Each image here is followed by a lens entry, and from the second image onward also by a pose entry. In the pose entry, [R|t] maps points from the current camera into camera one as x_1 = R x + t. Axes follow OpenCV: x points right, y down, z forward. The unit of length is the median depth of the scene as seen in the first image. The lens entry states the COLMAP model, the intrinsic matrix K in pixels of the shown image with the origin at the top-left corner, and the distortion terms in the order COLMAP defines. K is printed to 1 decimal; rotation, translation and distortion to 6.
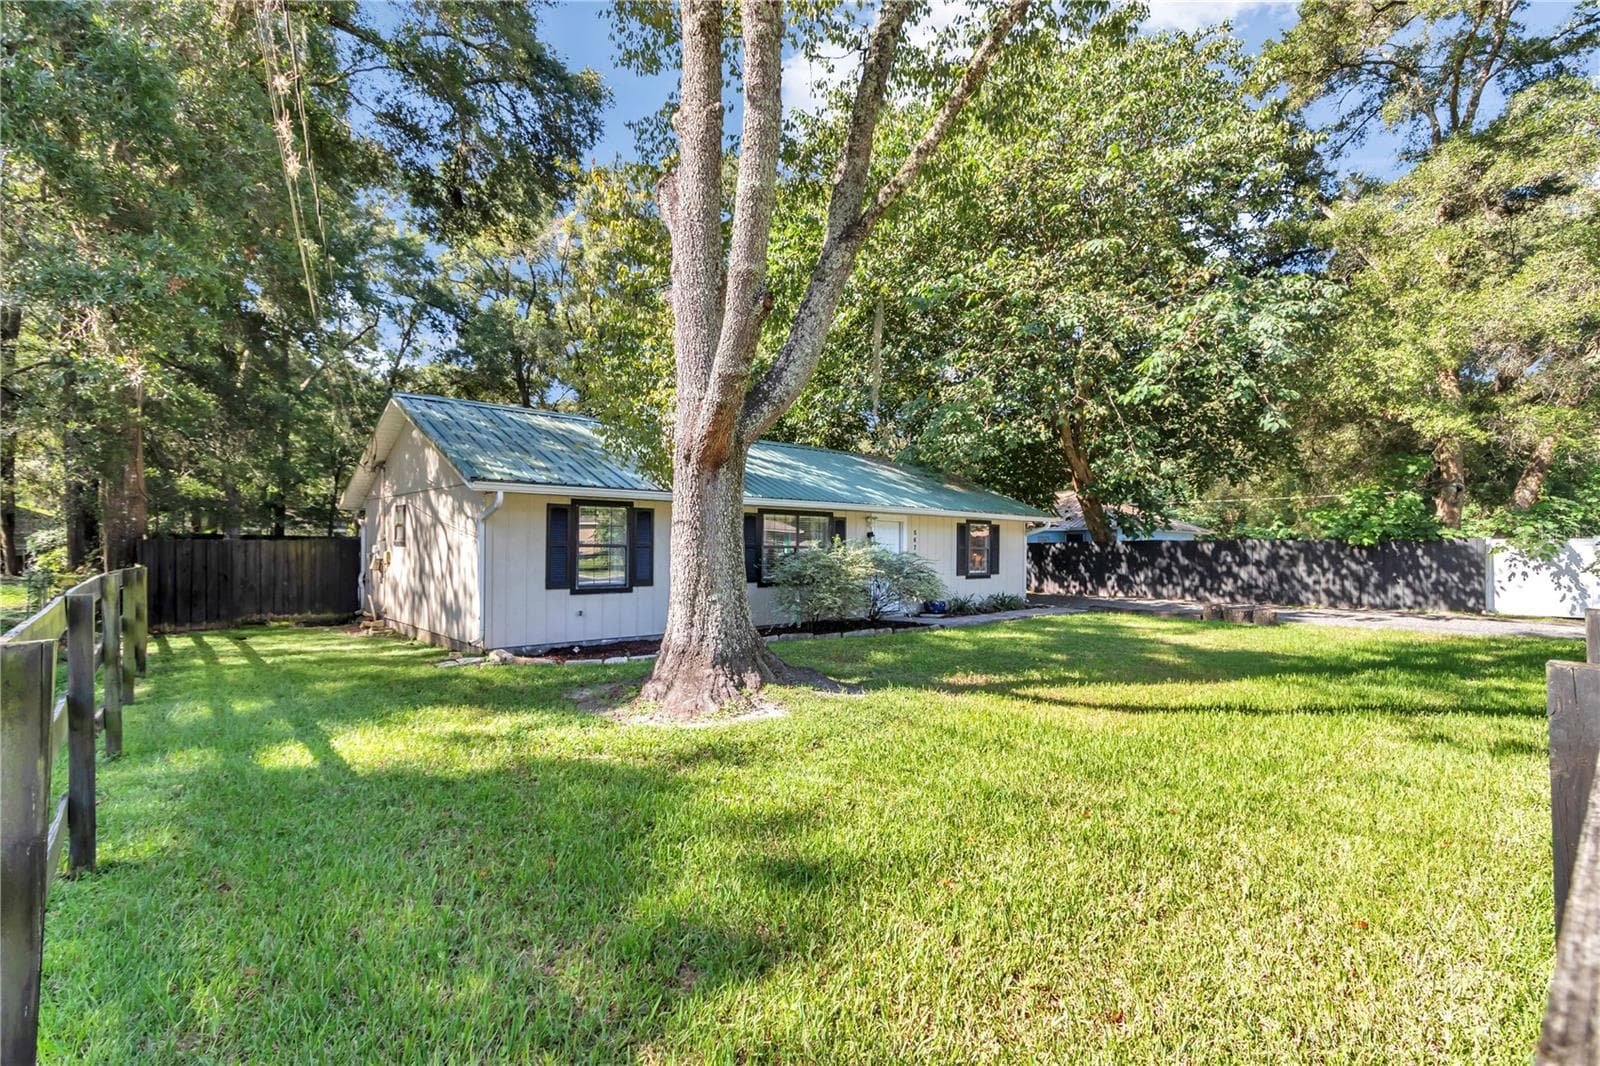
lens RADIAL K [[732.3, 0, 787.8], [0, 732.3, 547.6], [0, 0, 1]] dist [0.000777, 0.000370]
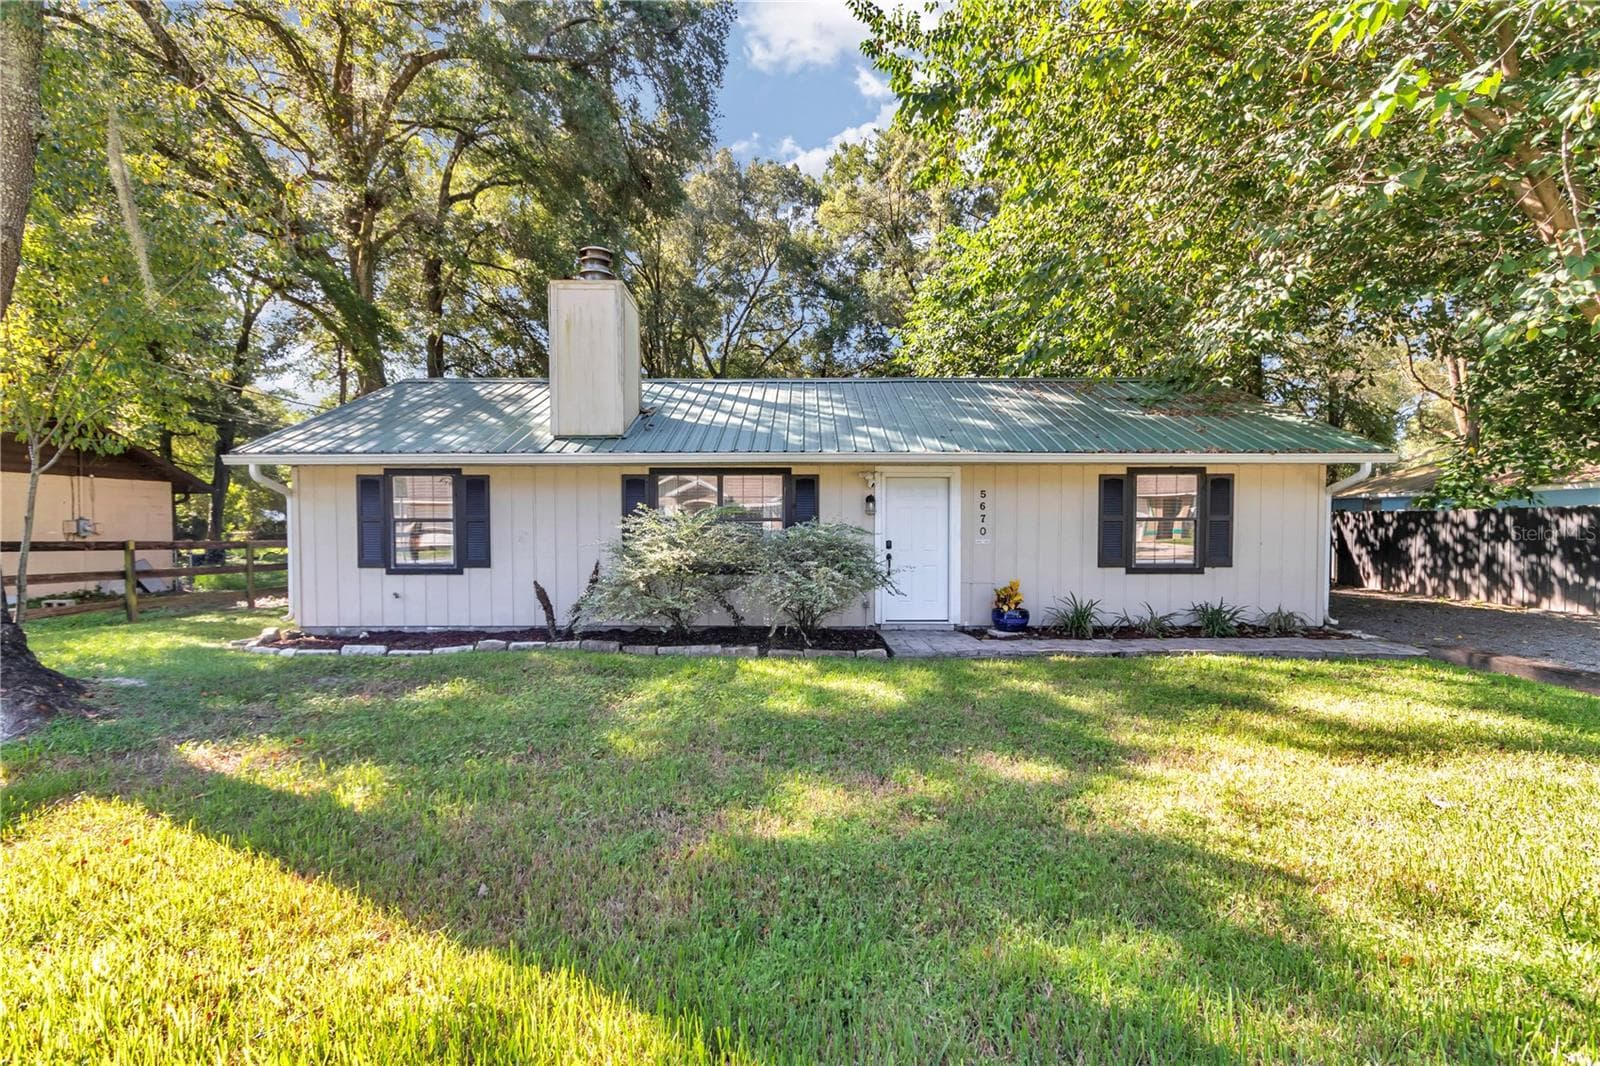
lens RADIAL K [[732.3, 0, 787.8], [0, 732.3, 547.6], [0, 0, 1]] dist [0.000777, 0.000370]
pose [[0.727875, 0.016314, -0.685515, 0.509578], [0.005919, 0.999530, 0.030071, 0.004585], [0.685684, -0.025945, 0.727437, 0.498685]]
